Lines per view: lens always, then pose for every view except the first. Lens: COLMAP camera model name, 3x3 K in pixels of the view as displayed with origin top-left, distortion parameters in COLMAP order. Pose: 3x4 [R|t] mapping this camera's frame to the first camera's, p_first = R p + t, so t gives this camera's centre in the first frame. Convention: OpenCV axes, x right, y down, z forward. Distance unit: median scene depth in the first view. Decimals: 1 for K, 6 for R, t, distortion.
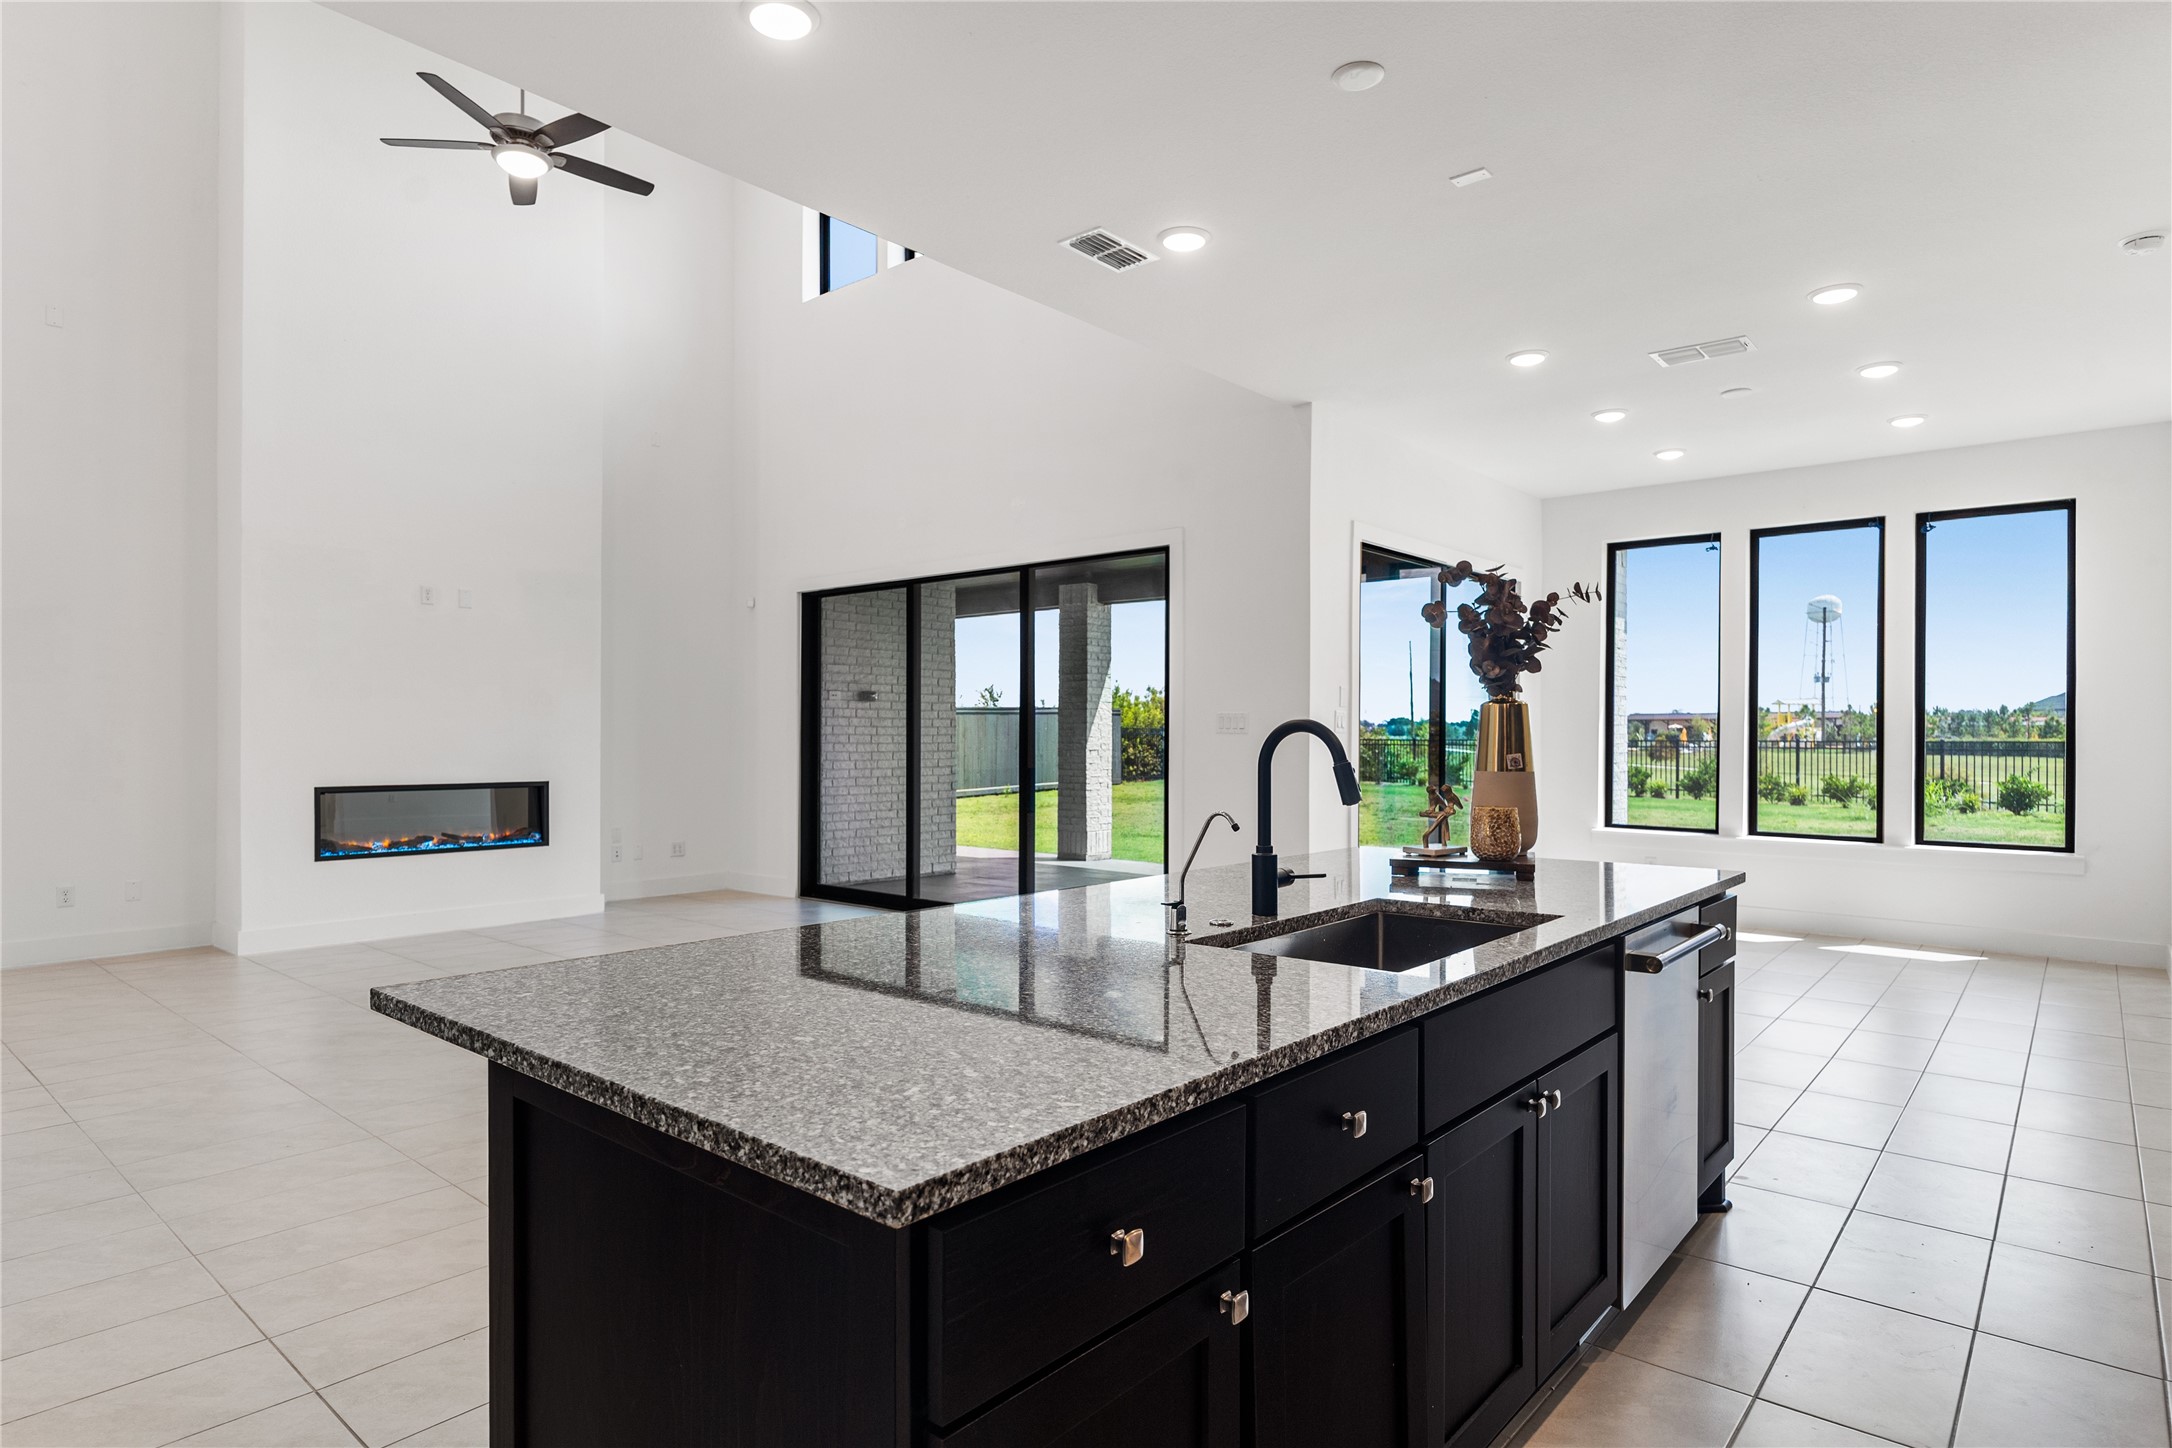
lens RADIAL K [[1191.1, 0, 1067.2], [0, 1191.1, 736.2], [0, 0, 1]] dist [-0.003241, 0.000703]
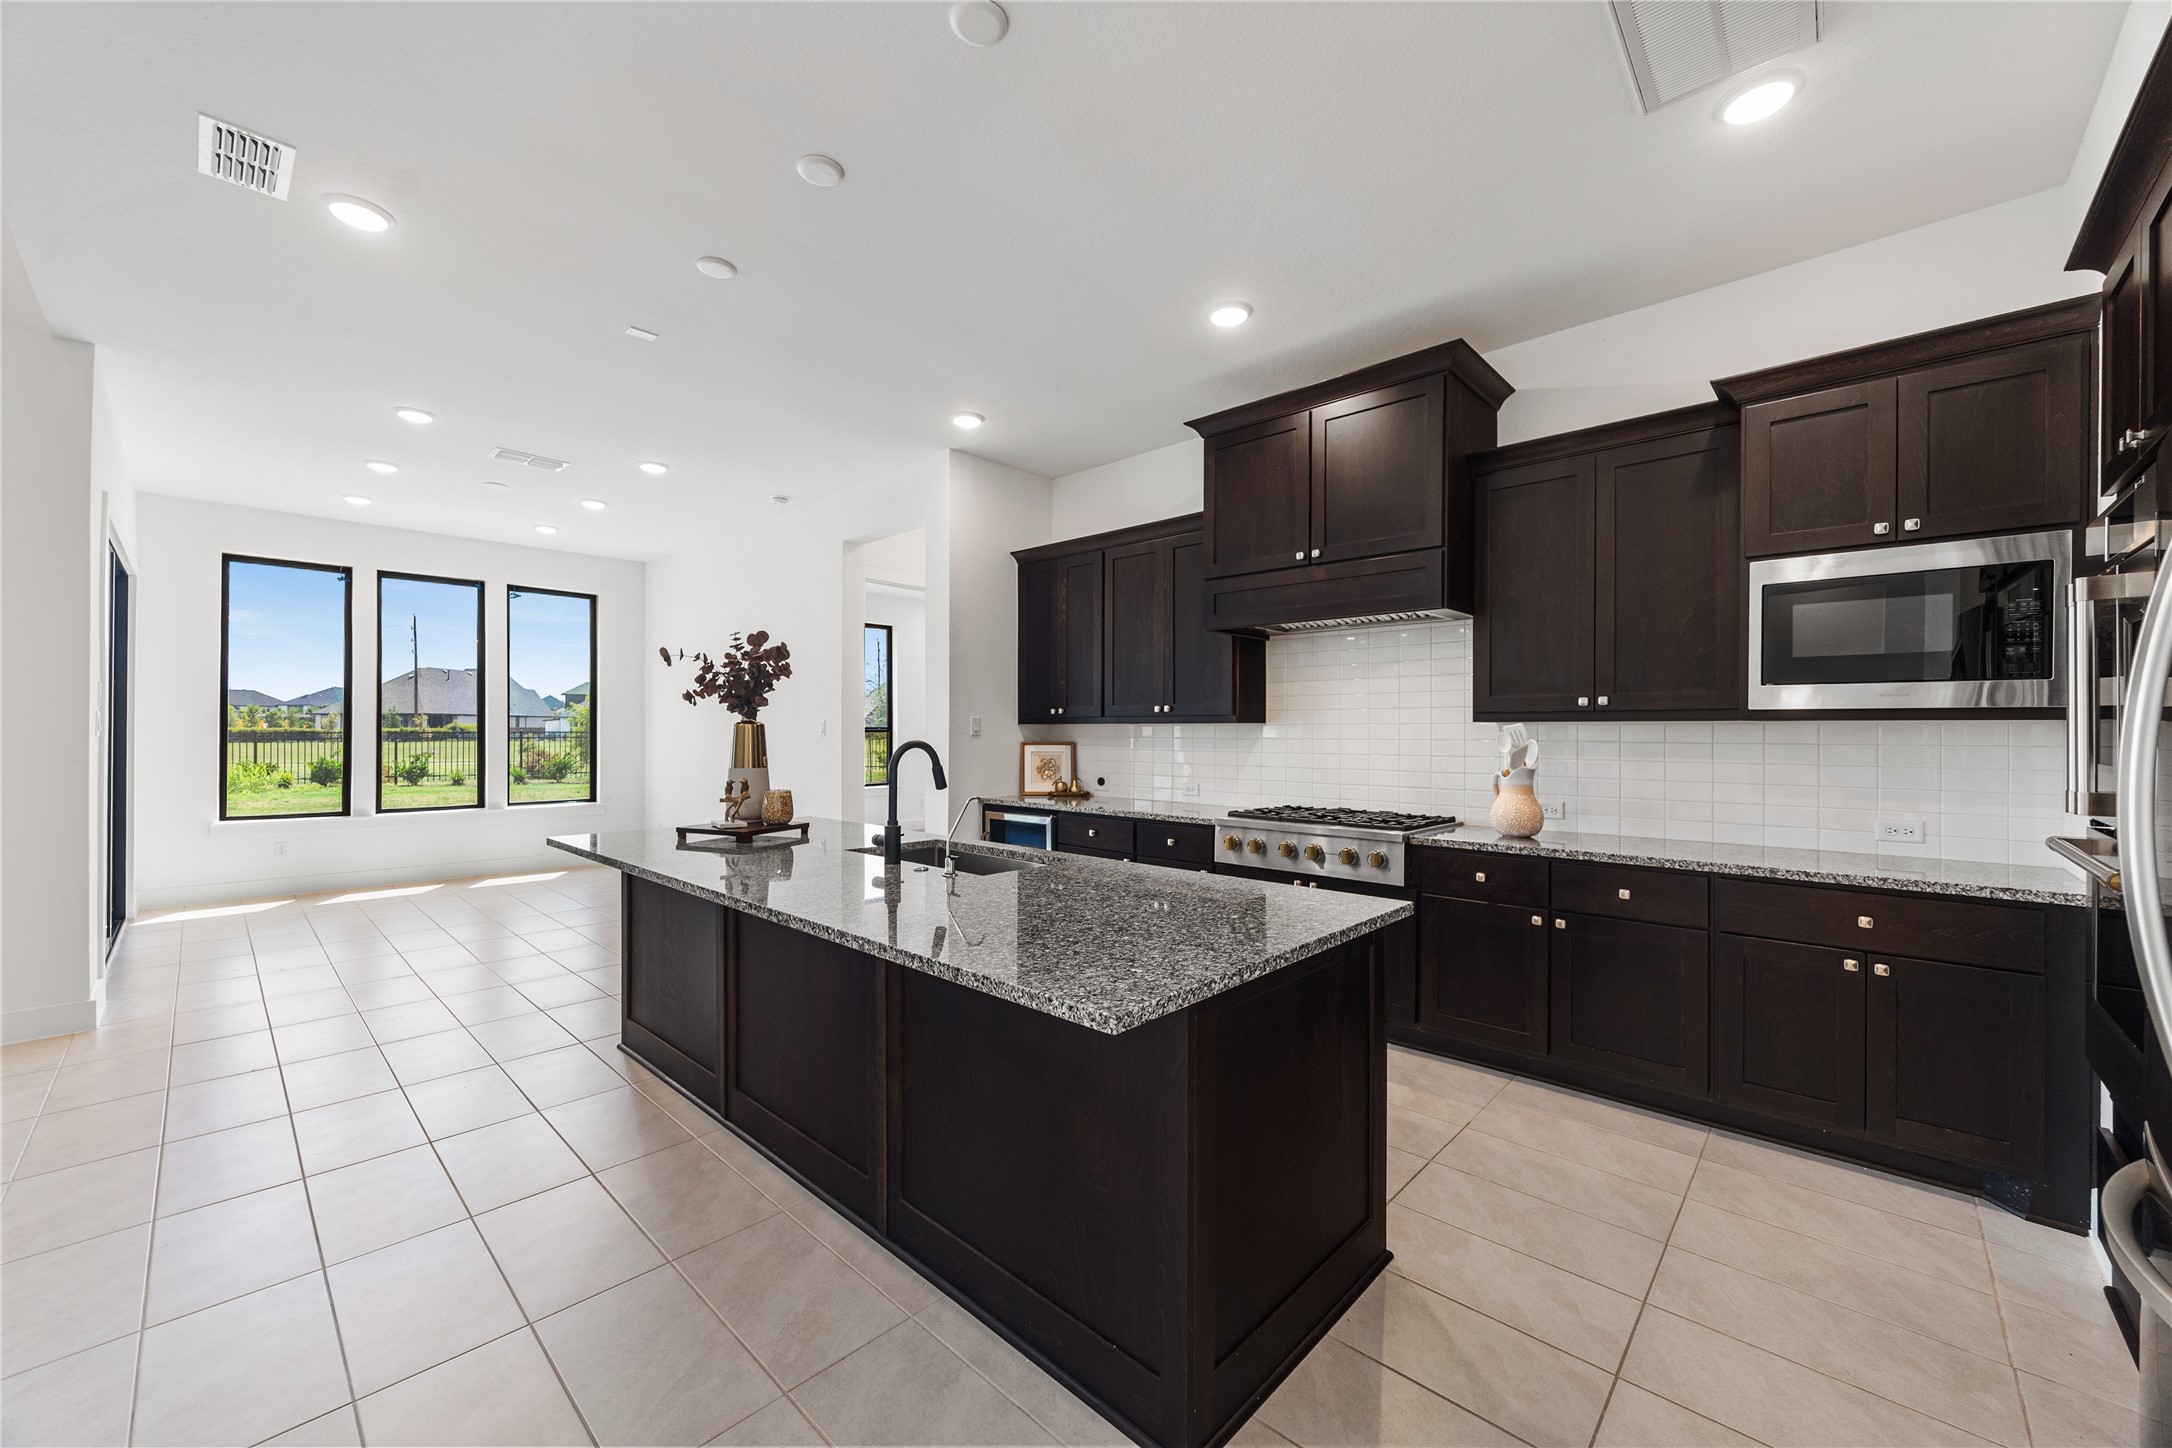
lens RADIAL K [[839.1, 0, 1086.4], [0, 839.1, 726.9], [0, 0, 1]] dist [0.000910, -0.000047]
pose [[0.032438, 0.001945, 0.999472, -1.591967], [-0.004655, 0.999988, -0.001795, -0.052061], [-0.999463, -0.004594, 0.032446, 1.206620]]
